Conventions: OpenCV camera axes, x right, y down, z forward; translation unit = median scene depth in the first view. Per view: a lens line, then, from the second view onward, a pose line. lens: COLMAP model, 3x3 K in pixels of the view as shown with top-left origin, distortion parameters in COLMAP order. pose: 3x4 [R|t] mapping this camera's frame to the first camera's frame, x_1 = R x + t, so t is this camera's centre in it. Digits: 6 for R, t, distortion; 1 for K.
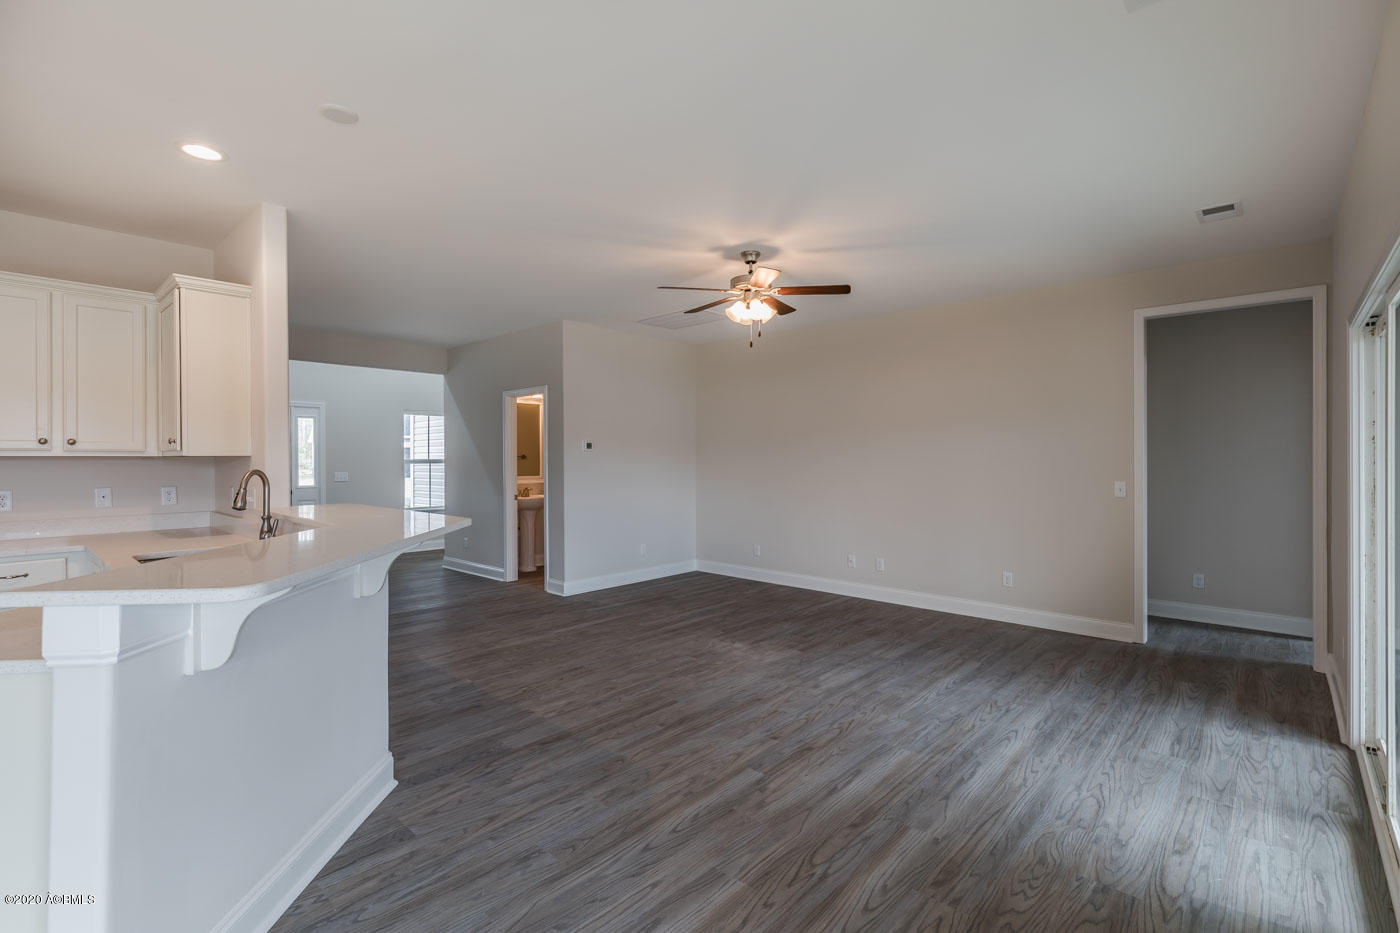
lens RADIAL K [[640.8, 0, 697.5], [0, 640.8, 460.3], [0, 0, 1]] dist [0.005750, -0.002170]
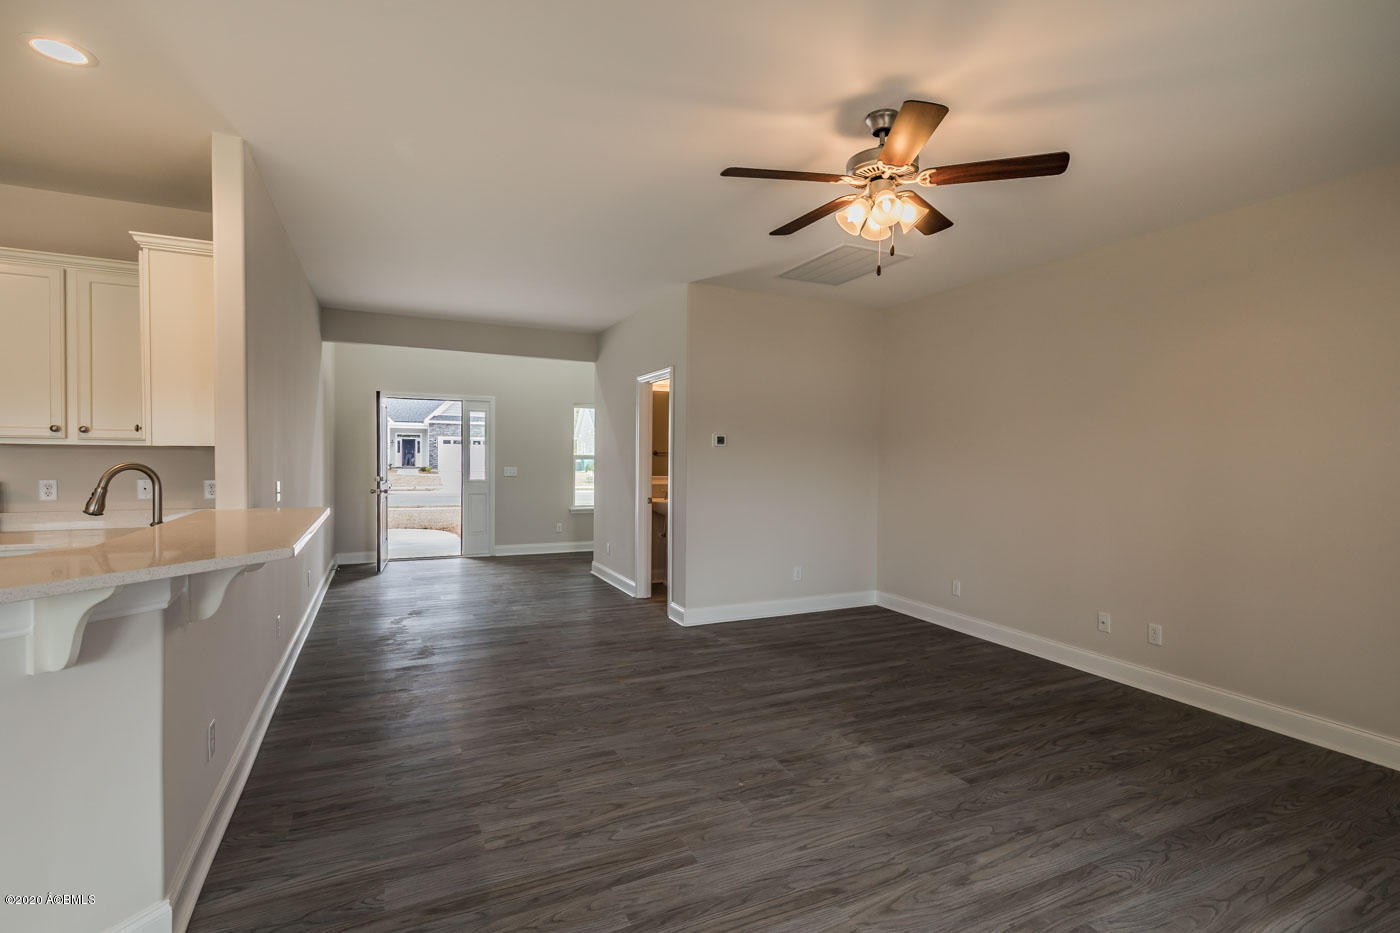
lens RADIAL K [[640.8, 0, 696.2], [0, 640.8, 471.1], [0, 0, 1]] dist [0.005750, -0.002170]
pose [[0.922229, 0.023127, -0.385951, 0.157893], [-0.015659, 0.999625, 0.022482, -0.002431], [0.386326, -0.014689, 0.922245, 0.367260]]
